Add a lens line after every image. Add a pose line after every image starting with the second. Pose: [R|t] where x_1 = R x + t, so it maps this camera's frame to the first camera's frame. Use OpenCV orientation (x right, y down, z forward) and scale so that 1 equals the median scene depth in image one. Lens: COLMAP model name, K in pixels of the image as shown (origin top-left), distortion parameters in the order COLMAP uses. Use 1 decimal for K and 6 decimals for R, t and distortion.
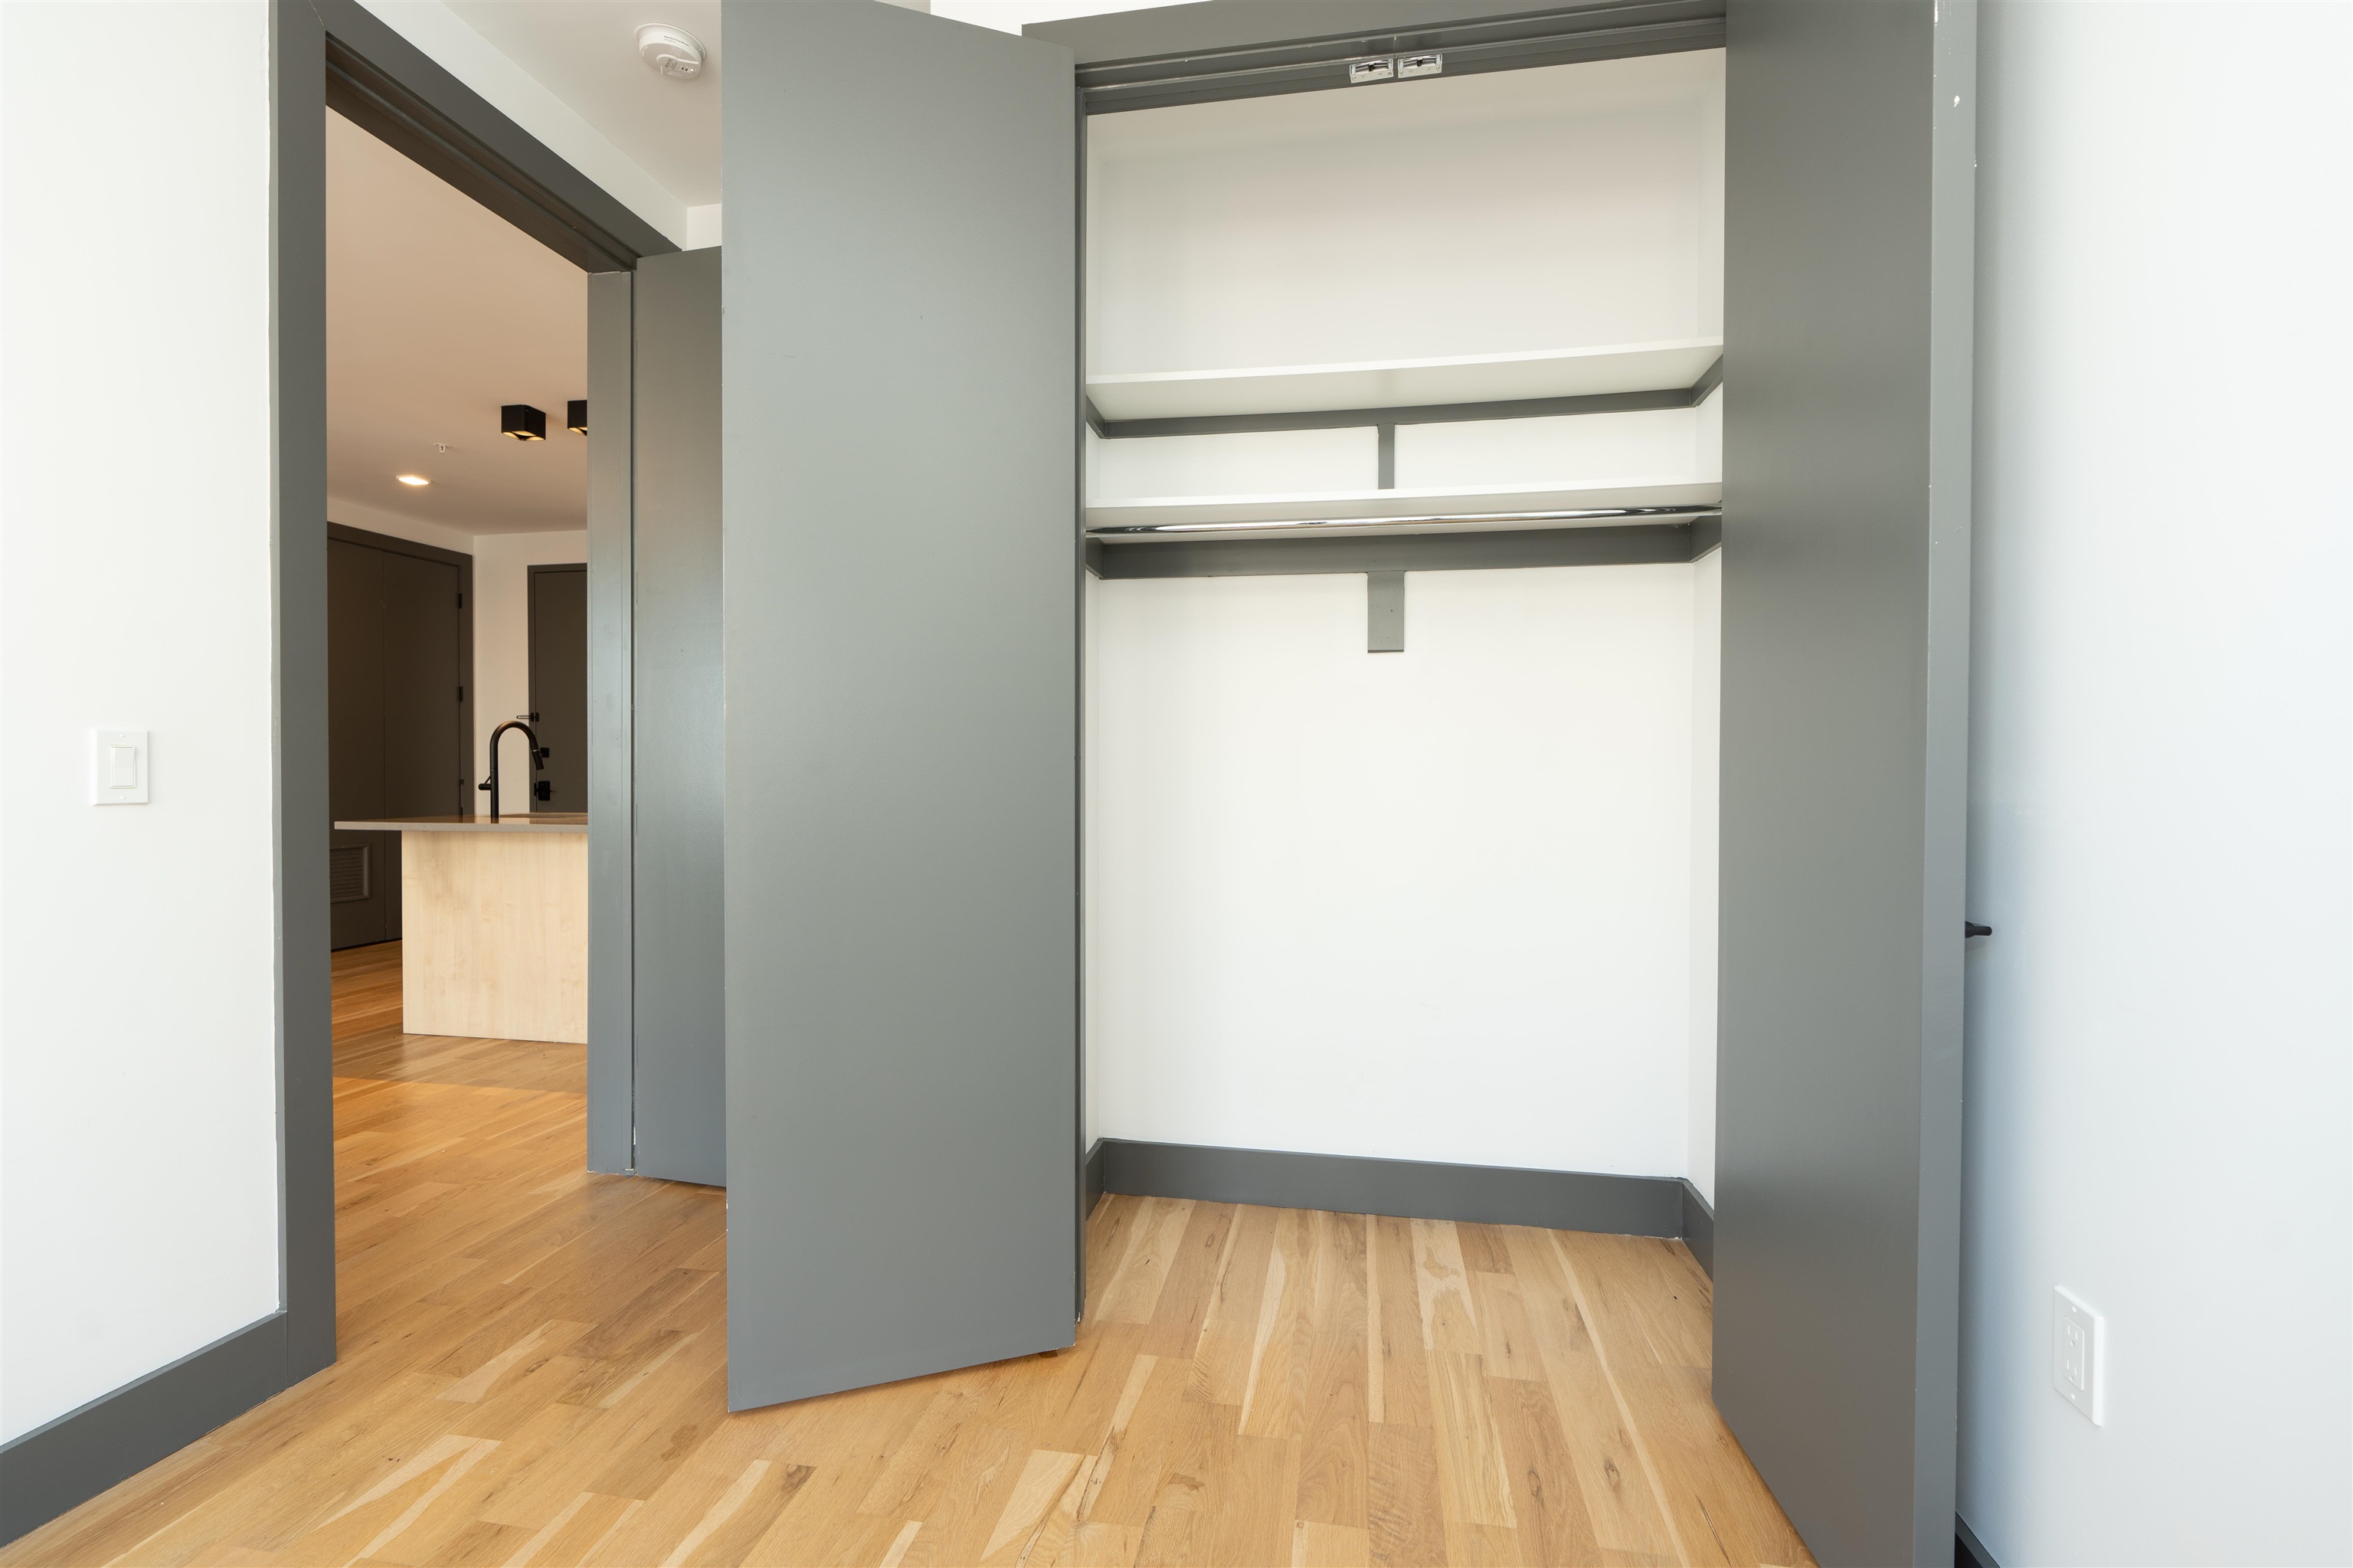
lens RADIAL K [[1053.1, 0, 1173.0], [0, 1053.1, 782.6], [0, 0, 1]] dist [-0.006703, 0.002633]
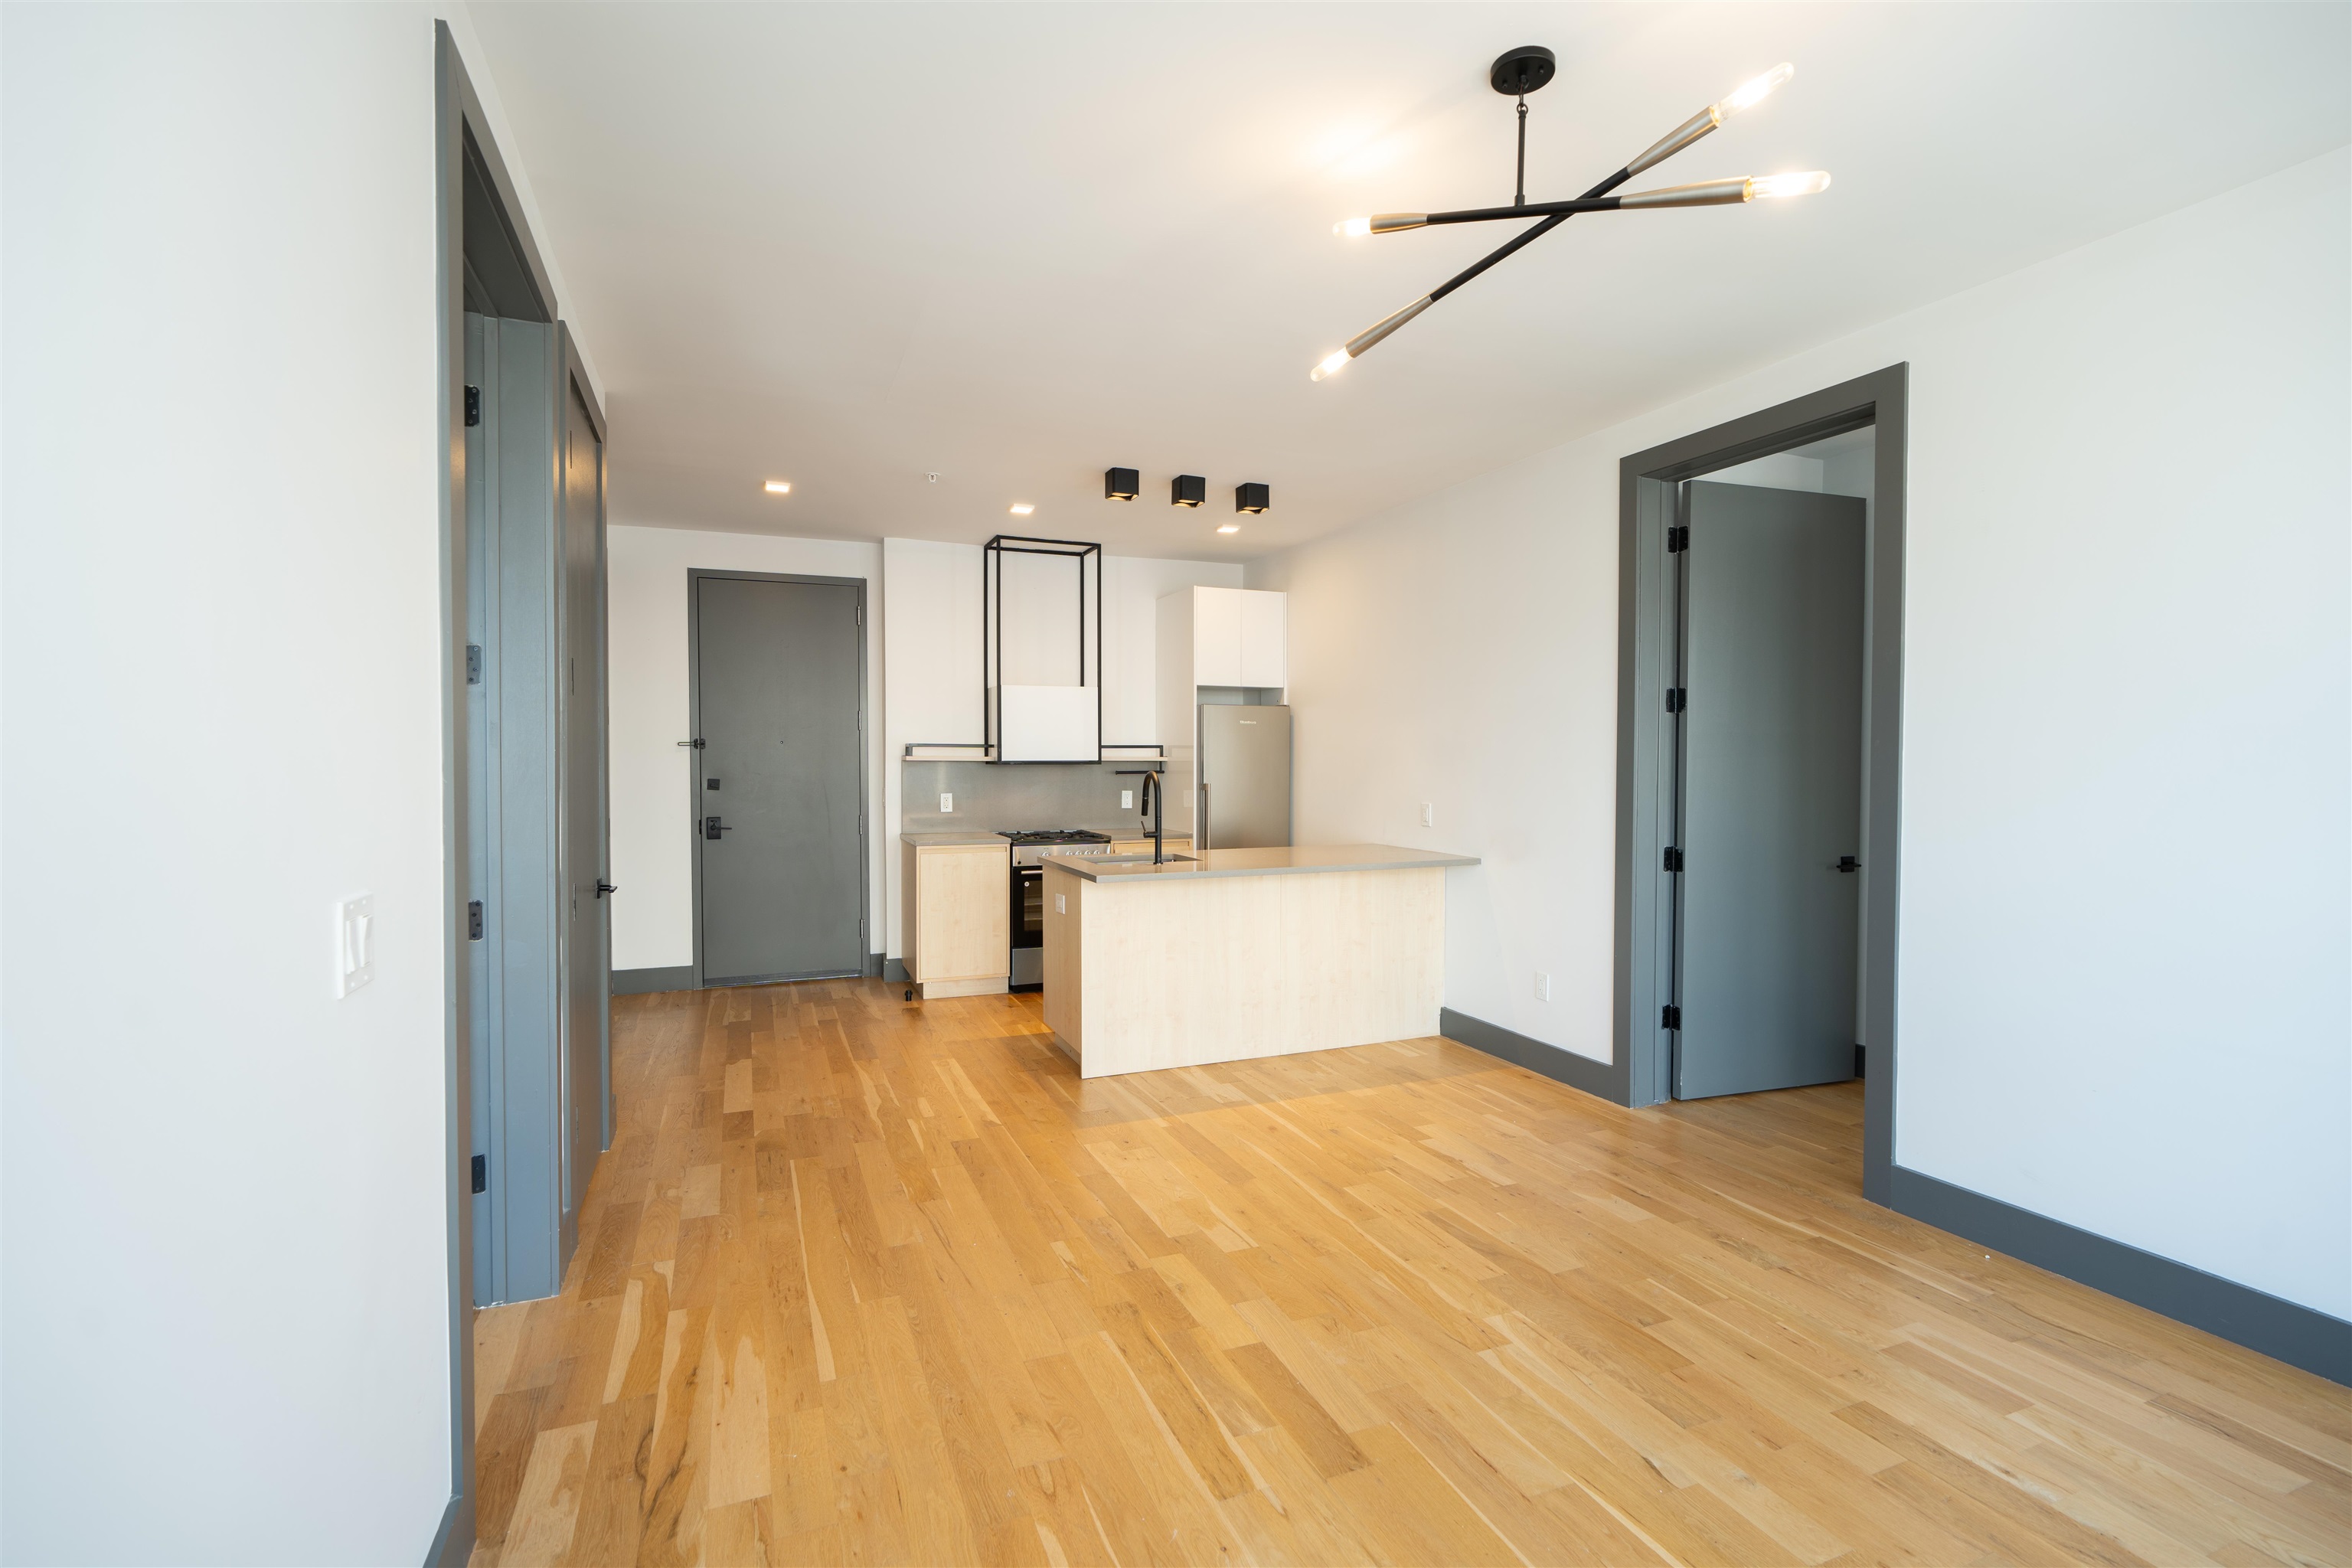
lens RADIAL K [[1057.2, 0, 1174.2], [0, 1057.2, 783.6], [0, 0, 1]] dist [-0.011603, 0.005037]
pose [[0.843351, -0.014840, 0.537158, -2.770055], [0.008856, 0.999867, 0.013720, -0.139945], [-0.537290, -0.006814, 0.843370, 0.204805]]
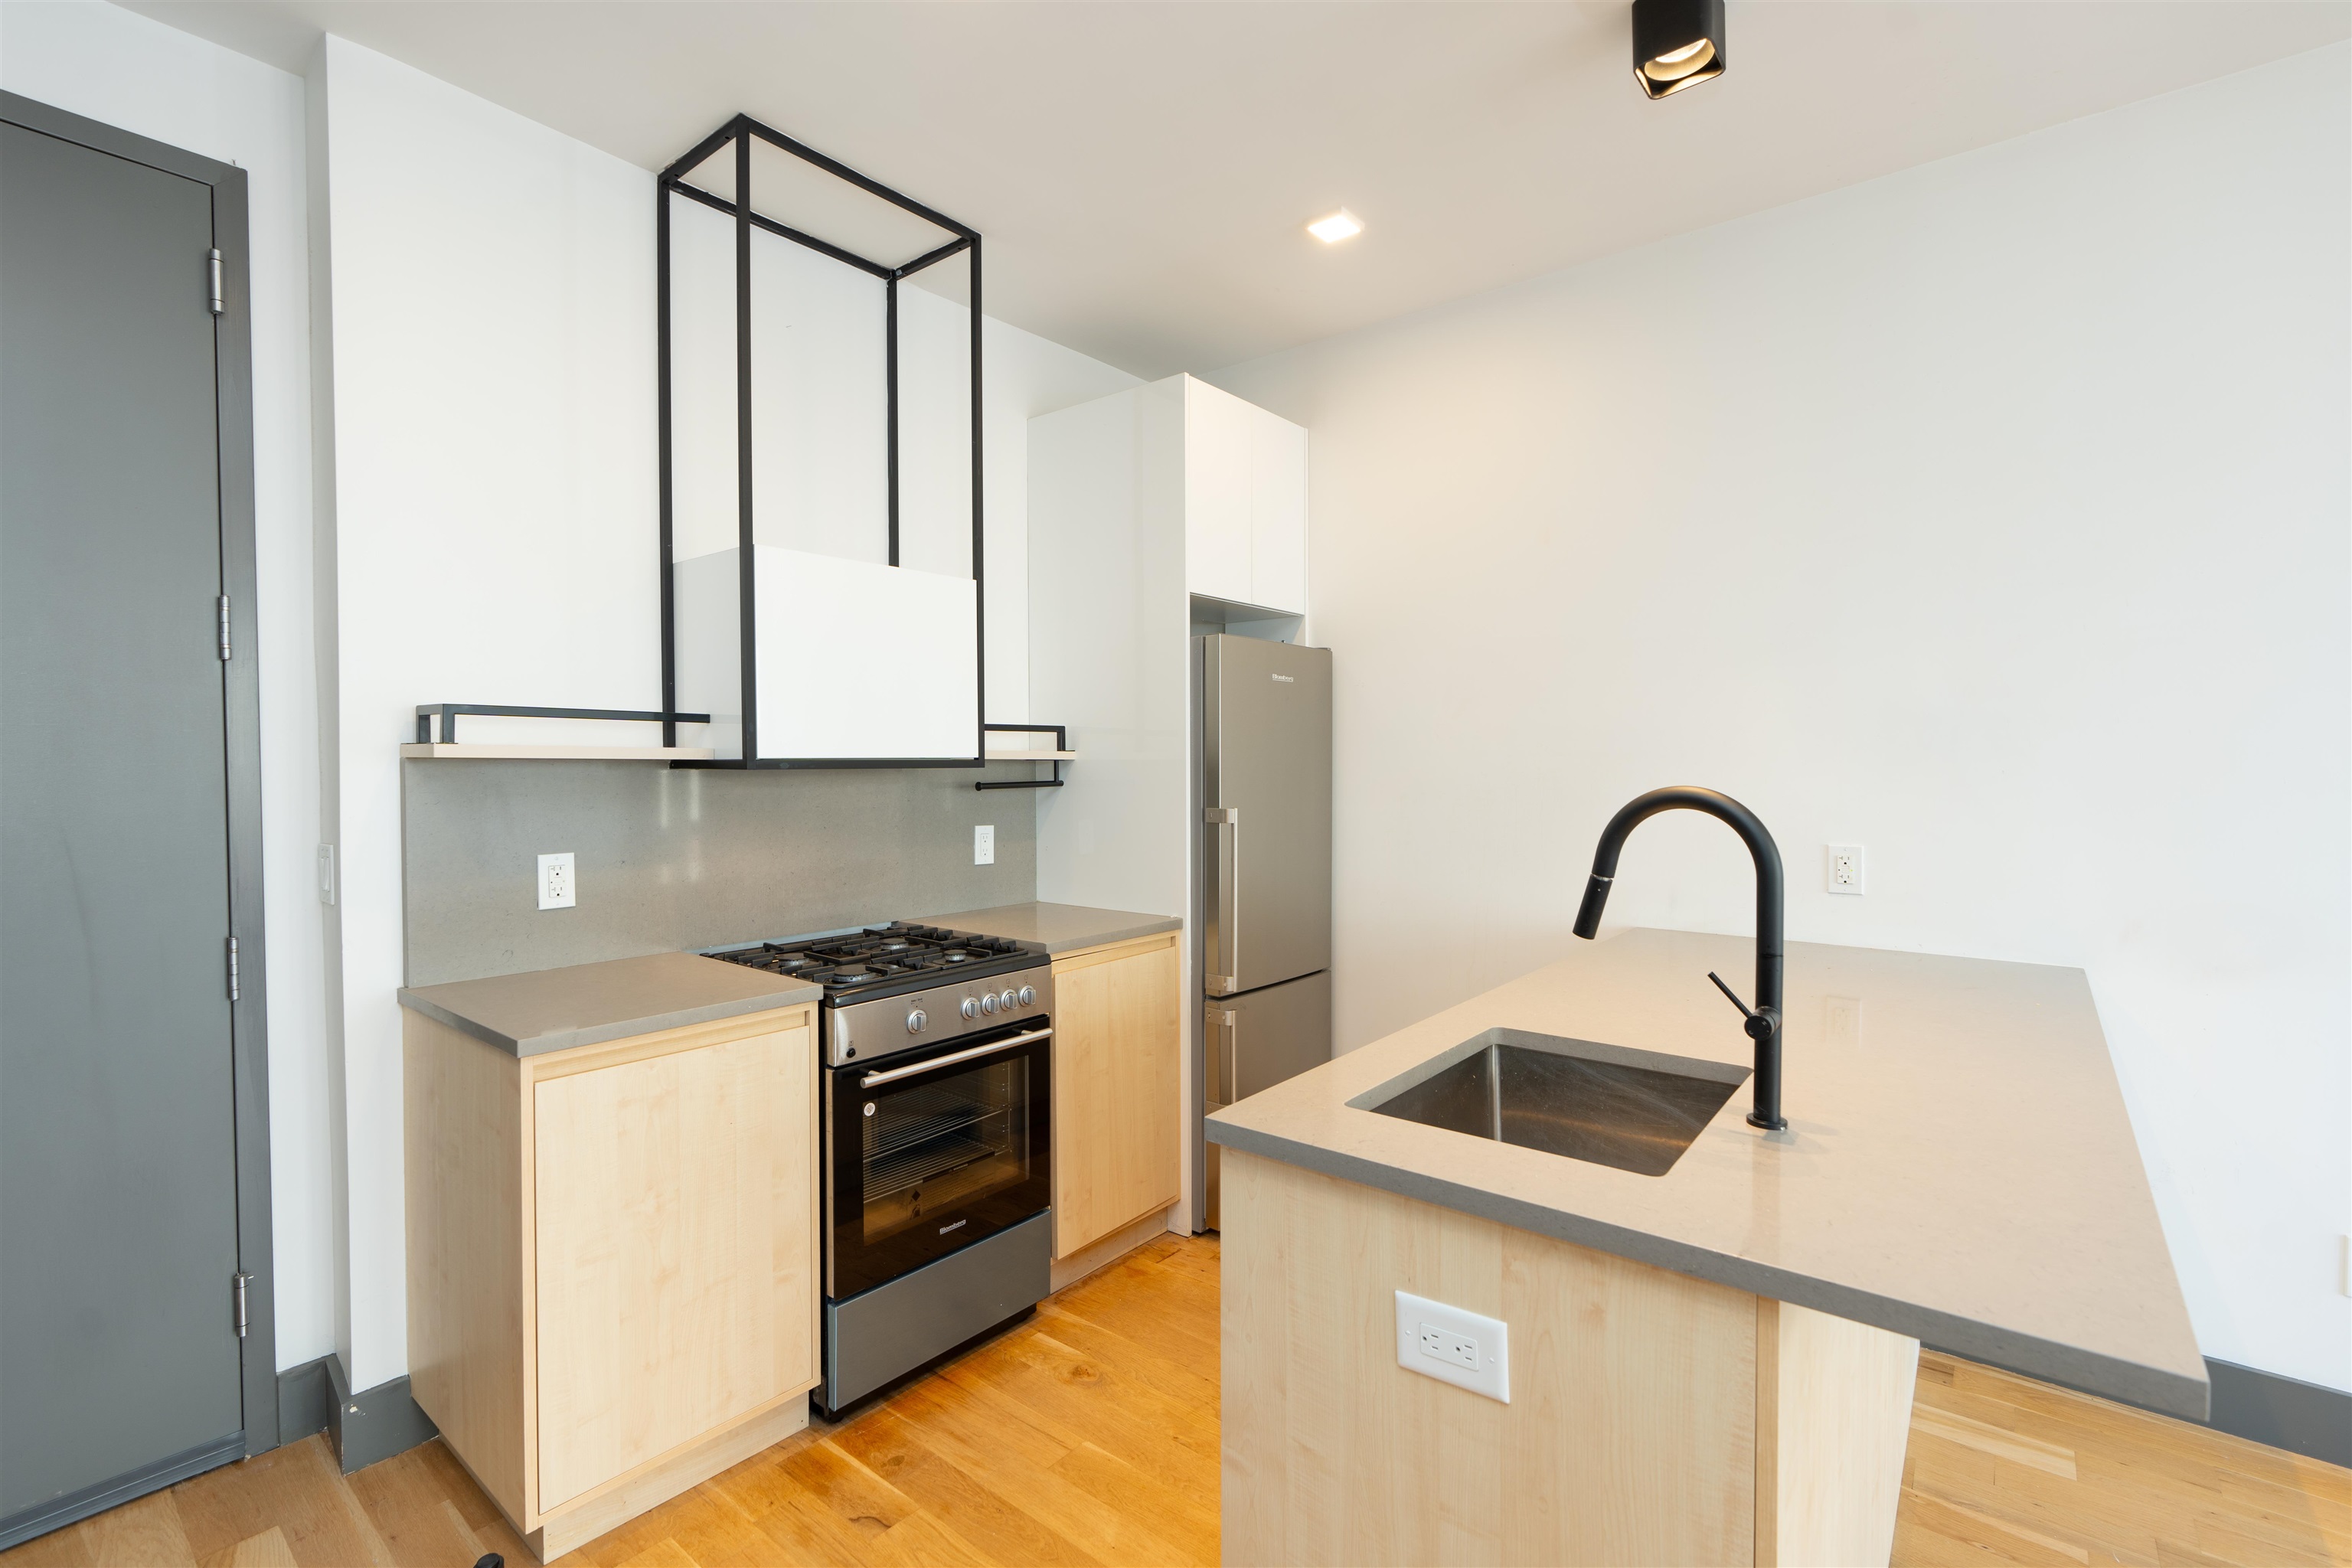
lens RADIAL K [[1052.6, 0, 1172.5], [0, 1052.6, 782.6], [0, 0, 1]] dist [-0.006703, 0.002633]
pose [[0.483669, -0.020912, 0.875001, -2.248953], [0.015809, 0.999760, 0.015155, -0.154362], [-0.875108, 0.006503, 0.483883, 2.302458]]
